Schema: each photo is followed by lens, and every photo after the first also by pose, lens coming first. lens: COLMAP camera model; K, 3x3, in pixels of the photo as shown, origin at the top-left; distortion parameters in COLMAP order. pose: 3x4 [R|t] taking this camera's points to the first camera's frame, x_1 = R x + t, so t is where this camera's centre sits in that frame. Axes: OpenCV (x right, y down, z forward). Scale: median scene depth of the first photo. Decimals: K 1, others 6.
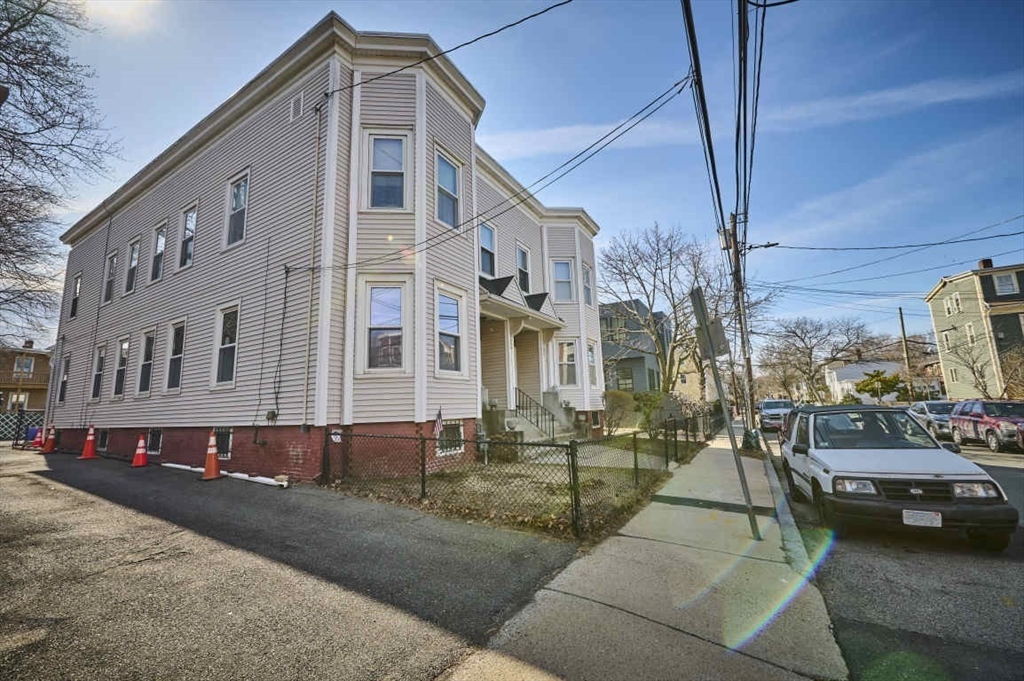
lens RADIAL K [[406.2, 0, 503.4], [0, 406.2, 340.0], [0, 0, 1]] dist [0.000332, -0.001013]
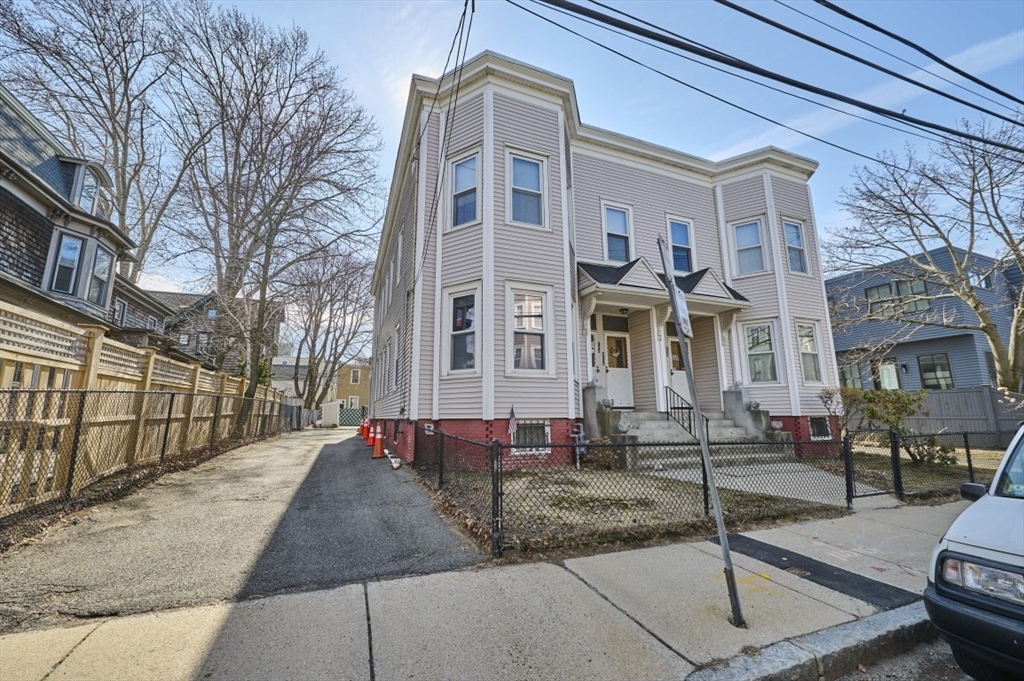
lens RADIAL K [[406.2, 0, 508.2], [0, 406.2, 340.6], [0, 0, 1]] dist [0.000332, -0.001013]
pose [[0.795662, -0.085503, -0.599676, 0.431864], [0.082897, 0.996043, -0.032029, 0.033736], [0.600041, -0.024227, 0.799602, 0.181574]]
